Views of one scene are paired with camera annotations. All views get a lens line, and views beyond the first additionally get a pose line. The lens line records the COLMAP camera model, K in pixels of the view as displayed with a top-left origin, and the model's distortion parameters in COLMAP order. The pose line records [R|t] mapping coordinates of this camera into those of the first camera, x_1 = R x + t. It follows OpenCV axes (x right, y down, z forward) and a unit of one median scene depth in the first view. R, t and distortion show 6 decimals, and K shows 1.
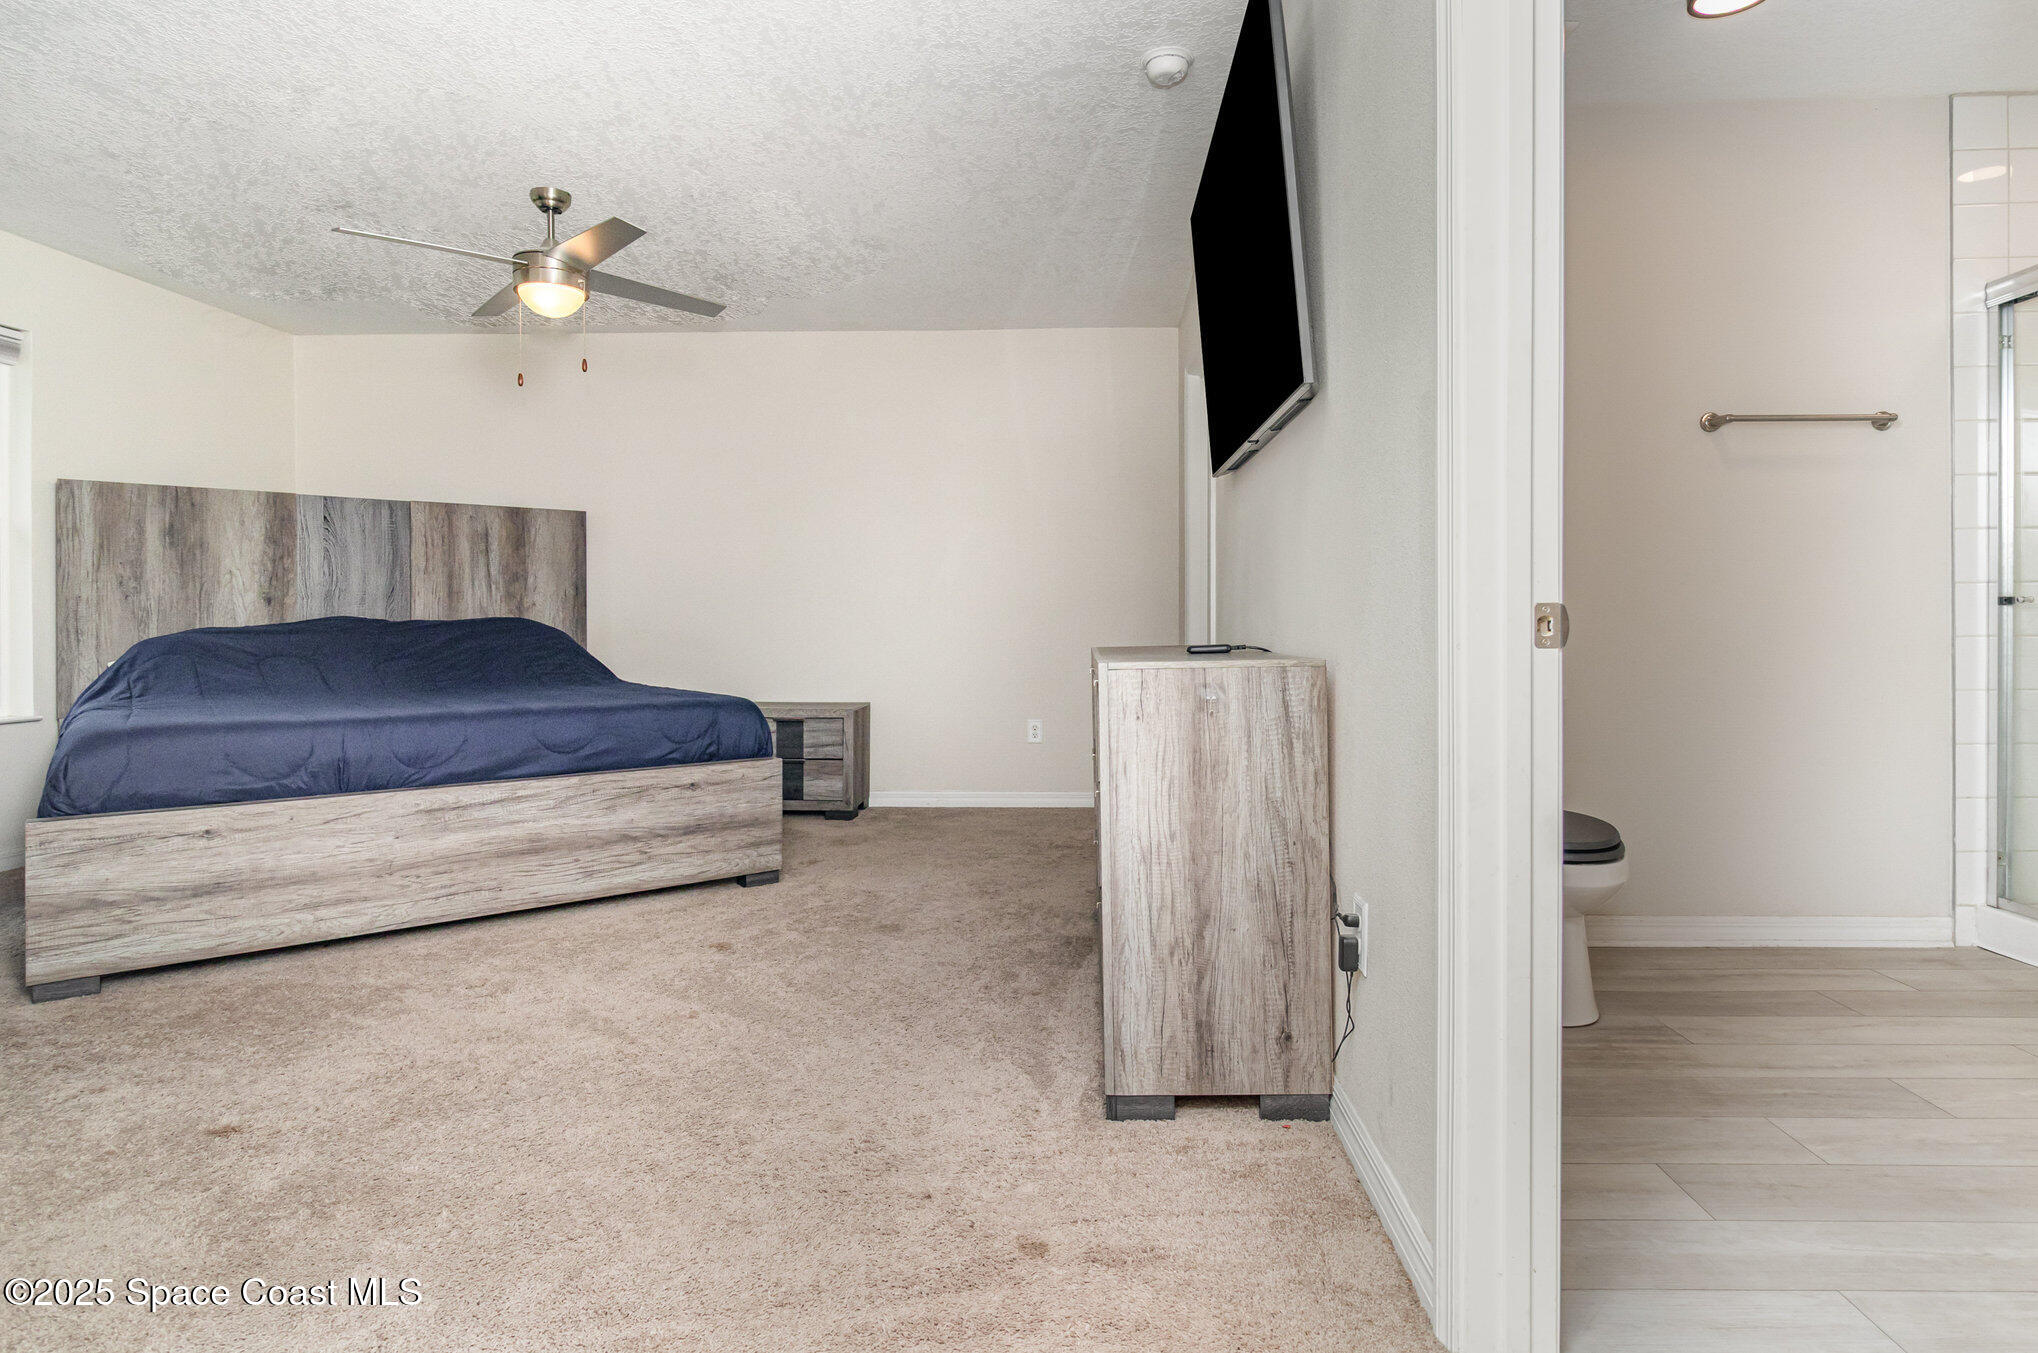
lens RADIAL K [[1128.5, 0, 1025.9], [0, 1128.5, 637.3], [0, 0, 1]] dist [-0.001439, -0.000694]
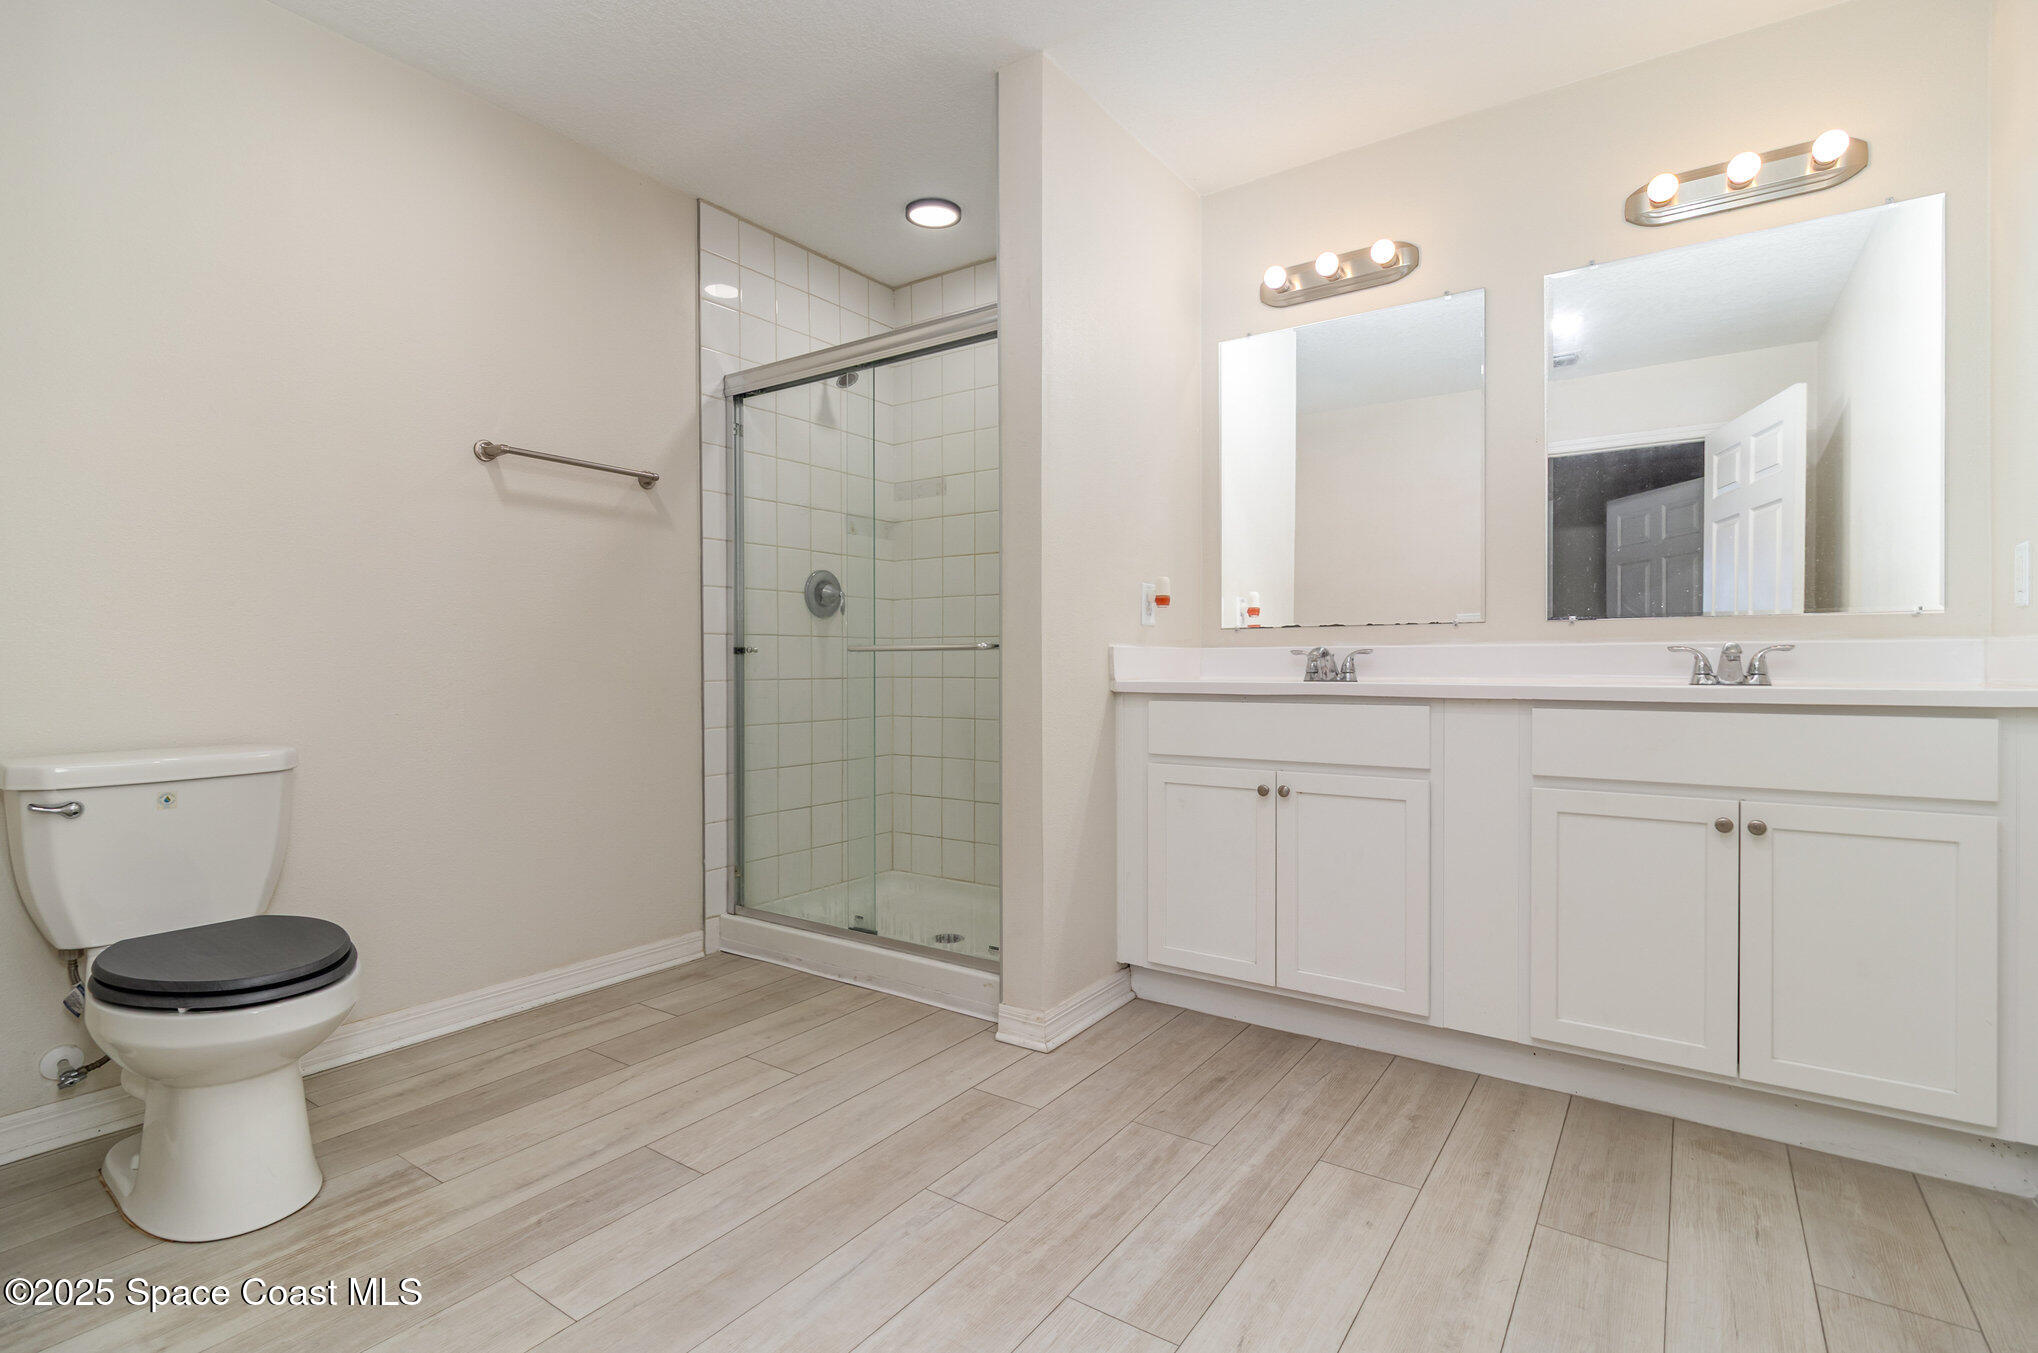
lens RADIAL K [[953.5, 0, 1019.0], [0, 953.5, 676.5], [0, 0, 1]] dist [0.002699, 0.000672]
pose [[0.537966, -0.004800, 0.842953, 0.191157], [0.004359, 0.999986, 0.002912, -0.007146], [-0.842955, 0.002108, 0.537980, 0.222217]]
